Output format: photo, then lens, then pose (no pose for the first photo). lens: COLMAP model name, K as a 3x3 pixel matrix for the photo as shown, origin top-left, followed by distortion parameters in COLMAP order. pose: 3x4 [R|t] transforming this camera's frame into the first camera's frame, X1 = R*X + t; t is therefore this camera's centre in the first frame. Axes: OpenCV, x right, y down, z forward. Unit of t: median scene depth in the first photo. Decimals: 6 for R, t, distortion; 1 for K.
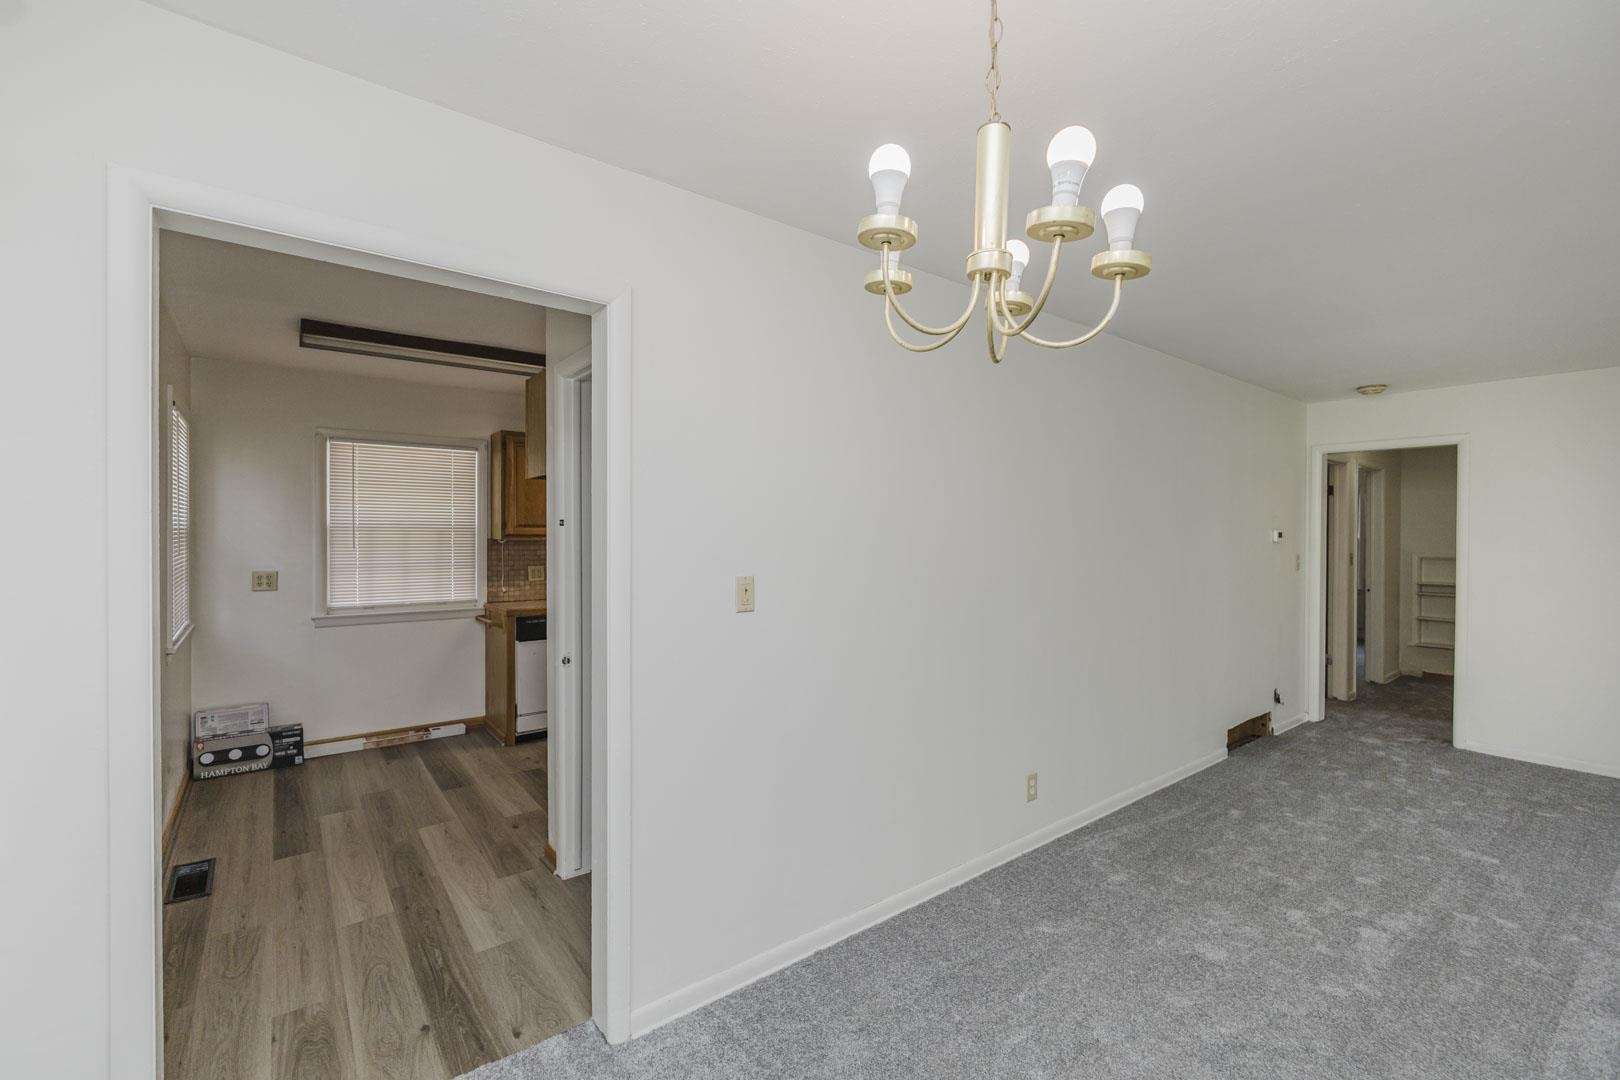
lens RADIAL K [[685.2, 0, 806.4], [0, 685.2, 539.8], [0, 0, 1]] dist [-0.007526, -0.000158]
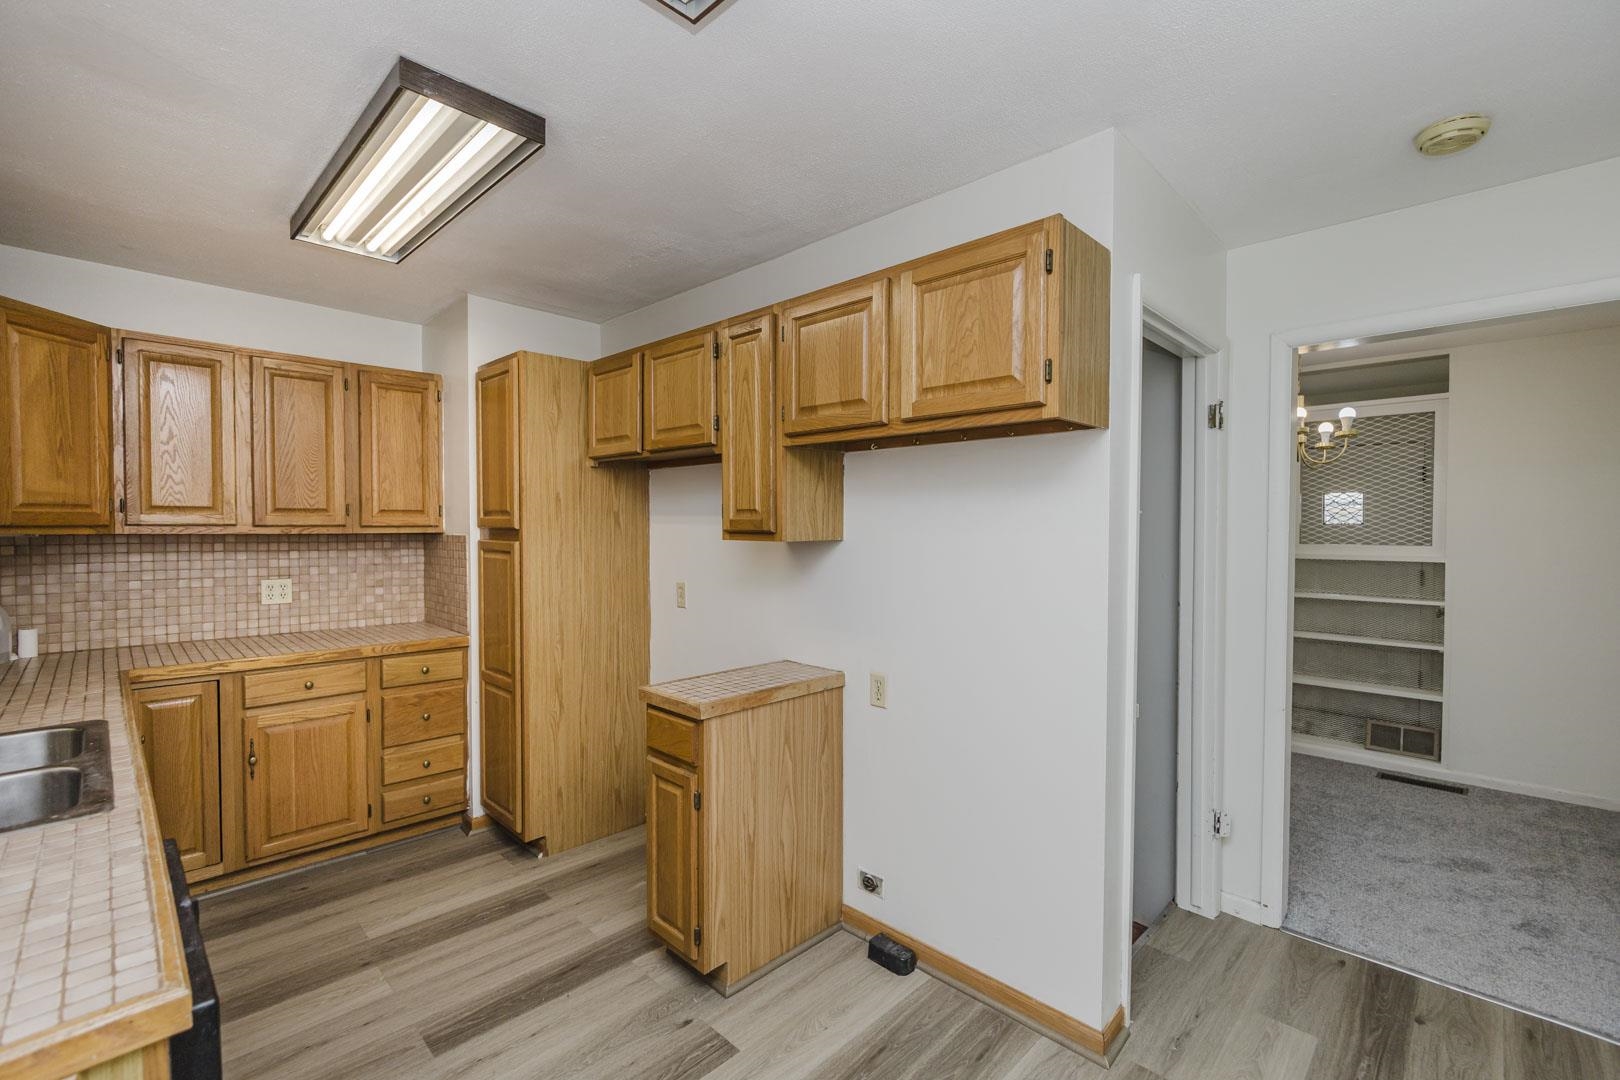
lens RADIAL K [[700.6, 0, 810.0], [0, 700.6, 540.0], [0, 0, 1]] dist [-0.008205, -0.000173]
pose [[-0.135053, -0.020142, 0.990634, -0.626626], [-0.000429, 0.999794, 0.020270, -0.010346], [-0.990838, 0.002312, -0.135034, 0.881620]]
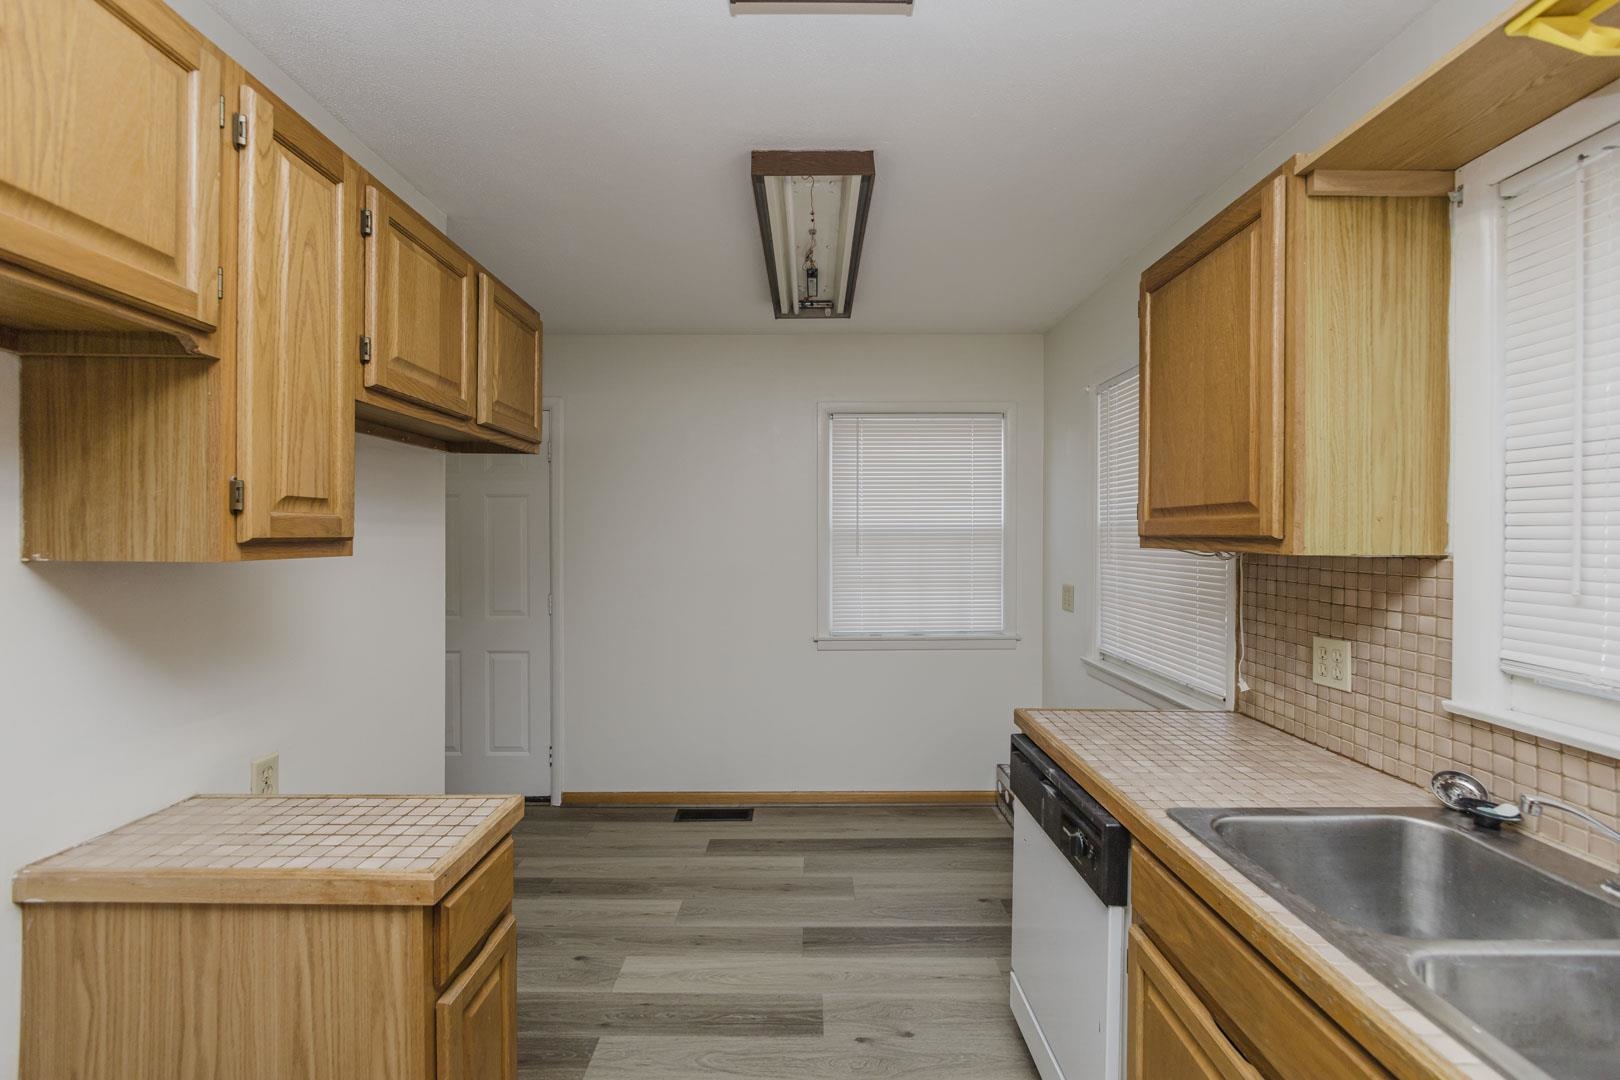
lens RADIAL K [[685.2, 0, 806.4], [0, 685.2, 539.8], [0, 0, 1]] dist [-0.007526, -0.000158]
pose [[-0.613107, 0.004874, -0.789985, -0.013349], [-0.004242, 0.999946, 0.009462, -0.009404], [0.789988, 0.009152, -0.613053, 1.172739]]
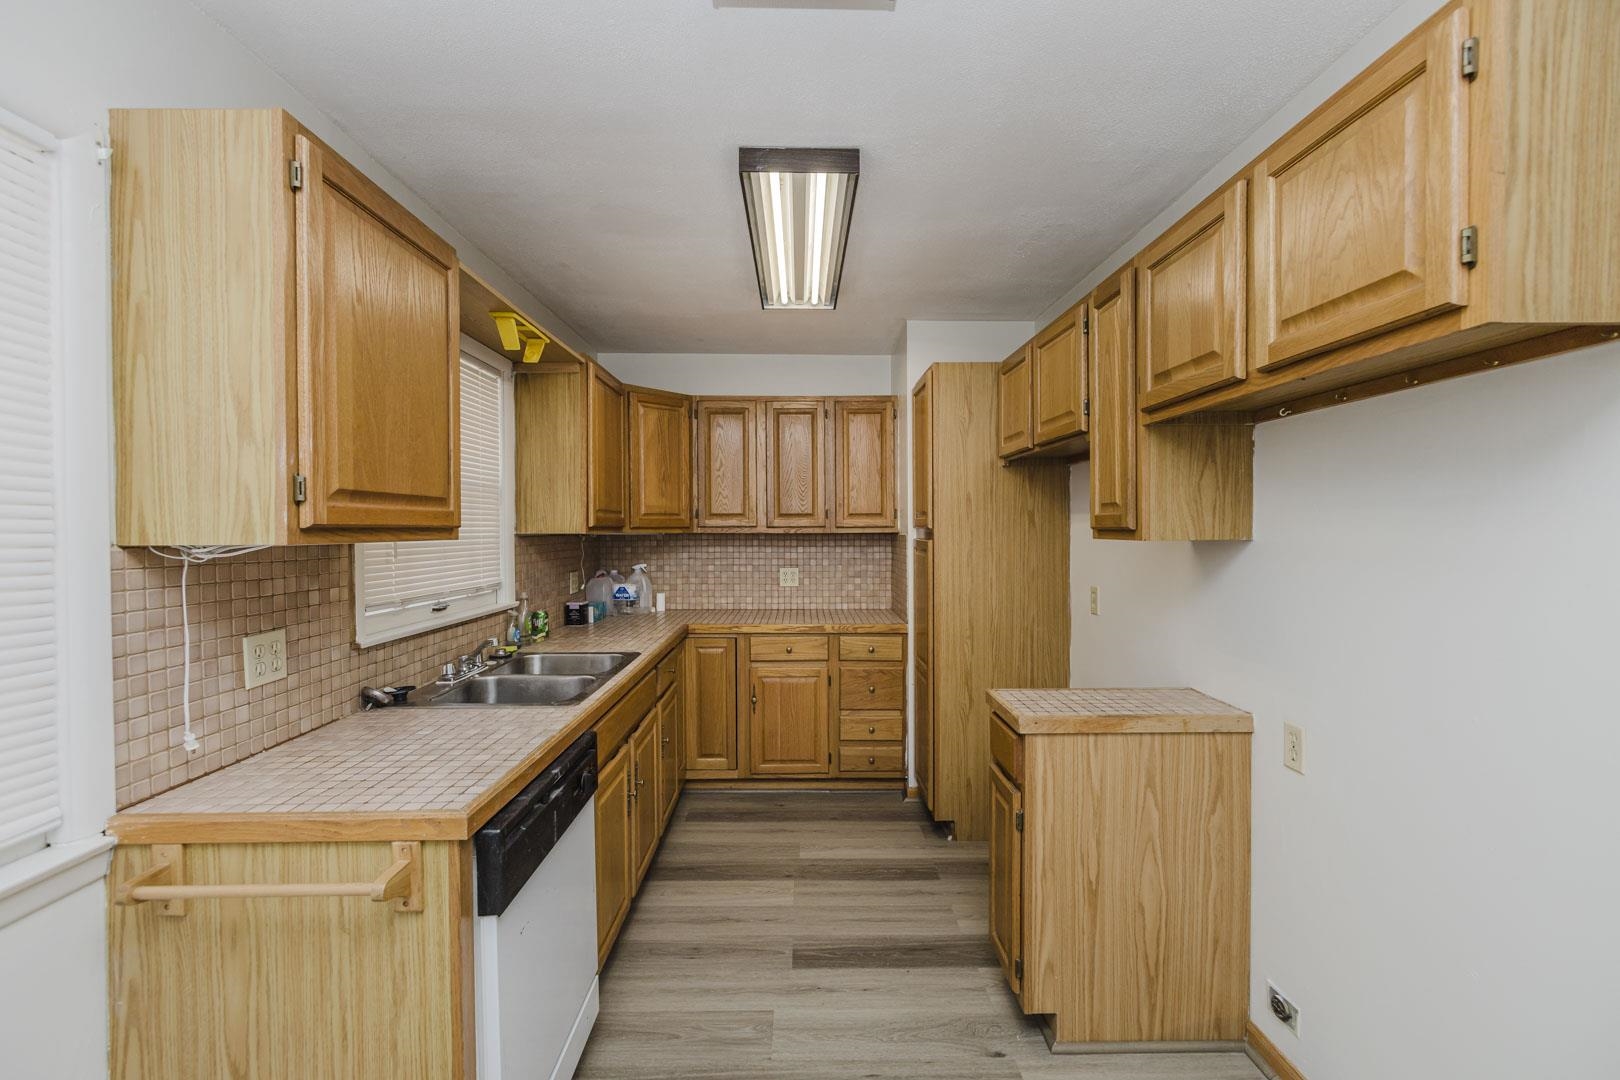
lens RADIAL K [[685.2, 0, 806.4], [0, 685.2, 539.8], [0, 0, 1]] dist [-0.007526, -0.000158]
pose [[0.605389, -0.013326, 0.795818, -0.569899], [0.004224, 0.999900, 0.013530, -0.005829], [-0.795919, -0.004830, 0.605384, 0.748382]]
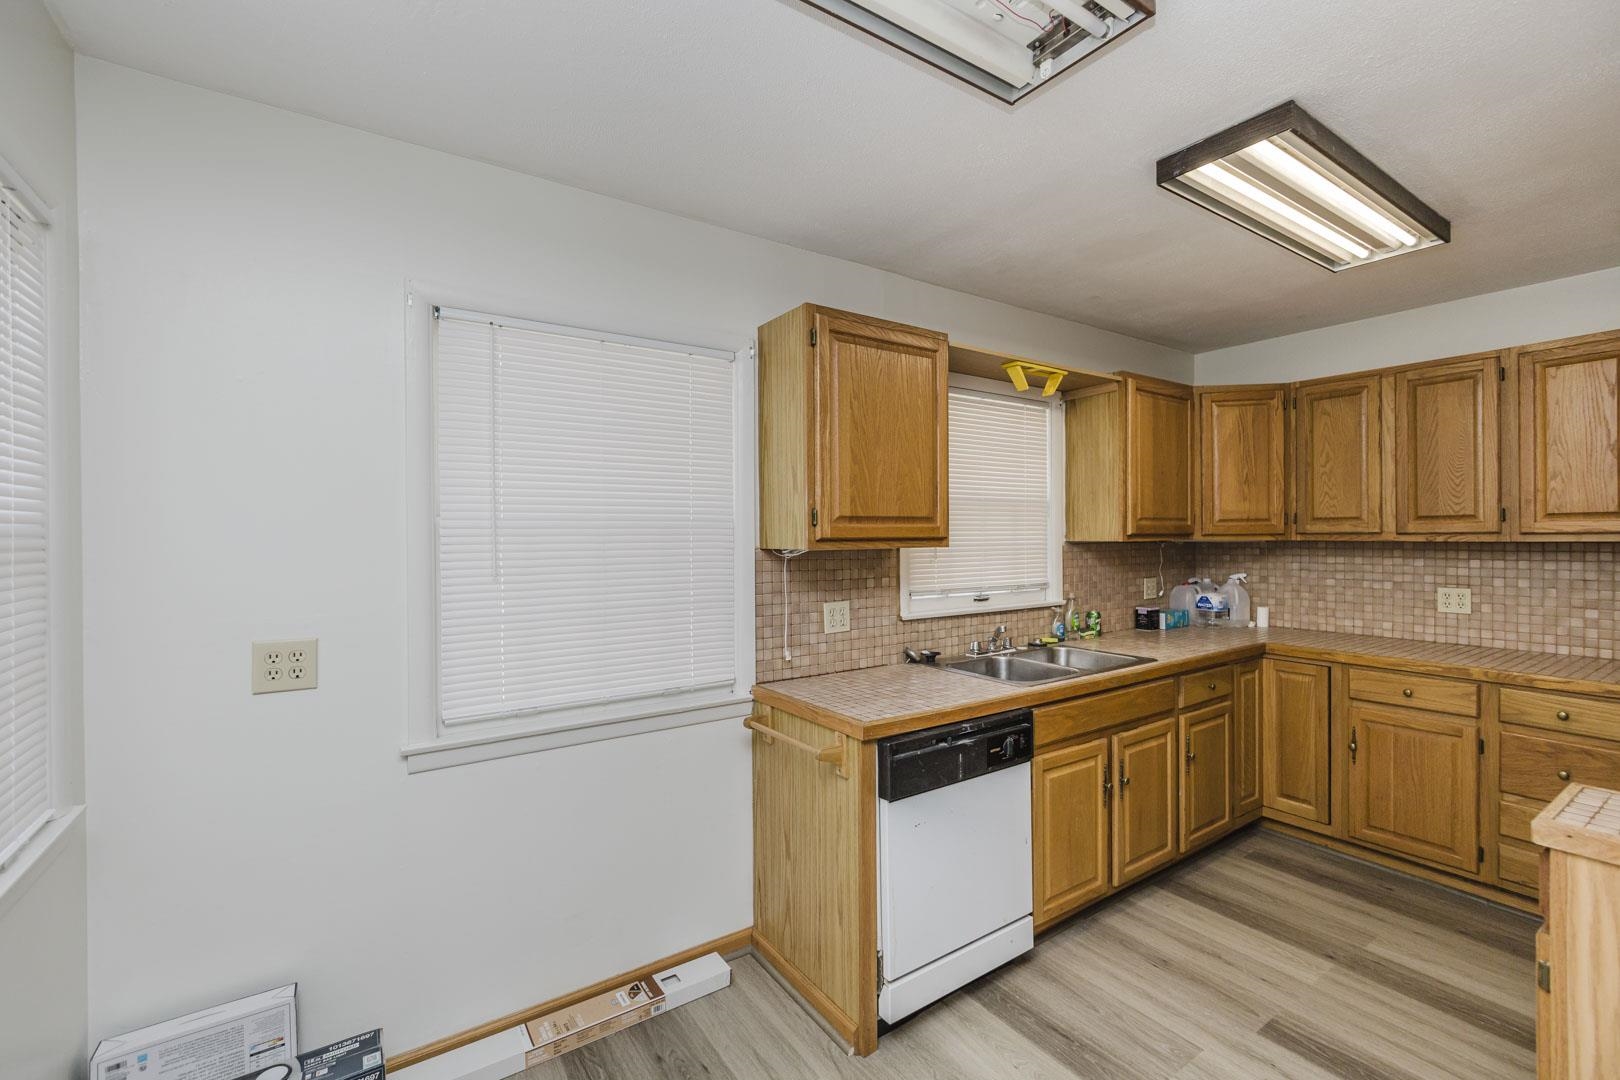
lens RADIAL K [[685.2, 0, 806.4], [0, 685.2, 539.8], [0, 0, 1]] dist [-0.007526, -0.000158]
pose [[0.997316, -0.004567, -0.073079, -0.446099], [0.004891, 0.999979, 0.004252, -0.009784], [0.073058, -0.004598, 0.997317, 0.601169]]
